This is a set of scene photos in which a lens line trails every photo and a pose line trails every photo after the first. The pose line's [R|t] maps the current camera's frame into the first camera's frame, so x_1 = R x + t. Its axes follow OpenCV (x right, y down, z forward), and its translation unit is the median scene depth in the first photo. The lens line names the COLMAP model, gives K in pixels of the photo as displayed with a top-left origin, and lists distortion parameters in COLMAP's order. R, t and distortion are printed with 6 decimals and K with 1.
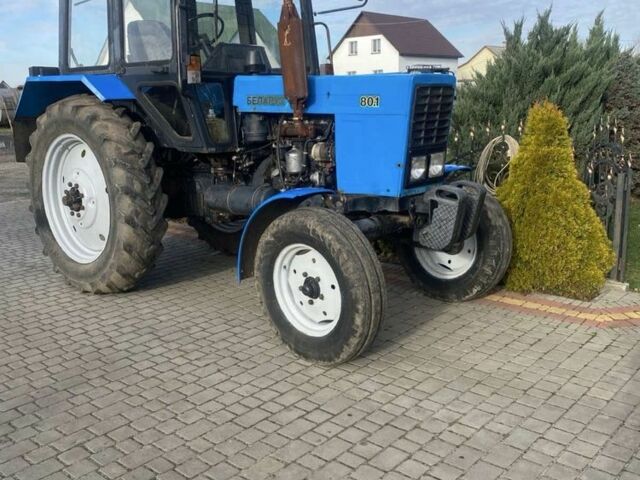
lens RADIAL K [[650.8, 0, 330.4], [0, 650.8, 239.1], [0, 0, 1]] dist [0.055946, -0.024151]
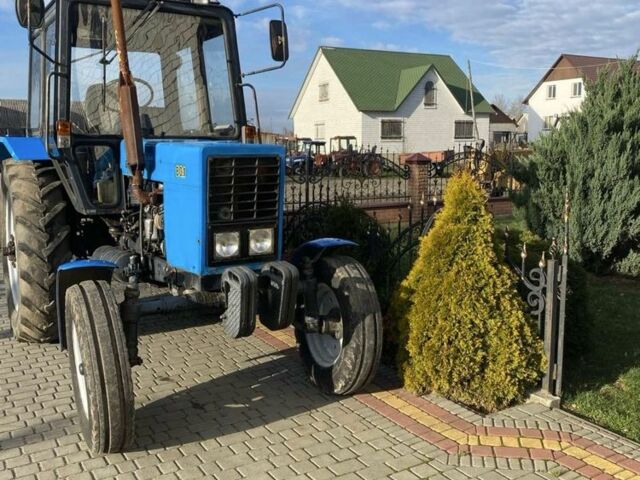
lens RADIAL K [[650.8, 0, 330.4], [0, 650.8, 239.1], [0, 0, 1]] dist [0.055946, -0.024151]
pose [[0.947986, 0.055966, -0.313355, 0.484619], [-0.075990, 0.995749, -0.052047, -0.070599], [0.309110, 0.073151, 0.948209, 0.158128]]
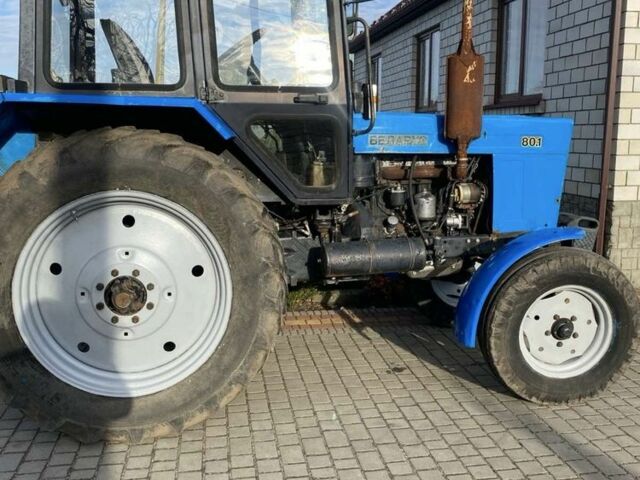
lens RADIAL K [[650.8, 0, 330.4], [0, 650.8, 239.1], [0, 0, 1]] dist [0.055946, -0.024151]
pose [[0.636112, -0.107814, 0.764027, -0.843883], [0.150407, 0.988521, 0.014268, -0.107166], [-0.756795, 0.105839, 0.645026, 0.520185]]
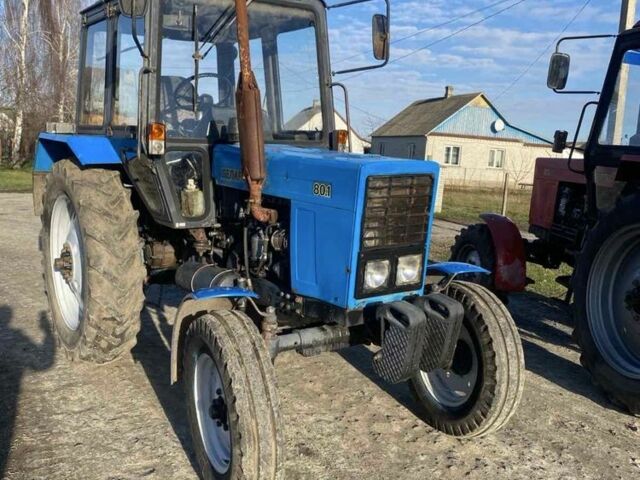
lens RADIAL K [[650.8, 0, 330.4], [0, 650.8, 239.1], [0, 0, 1]] dist [0.055946, -0.024151]
pose [[0.967258, 0.076345, -0.242041, 0.236186], [-0.086803, 0.995685, -0.032824, -0.105949], [0.238491, 0.052759, 0.969711, 0.177761]]
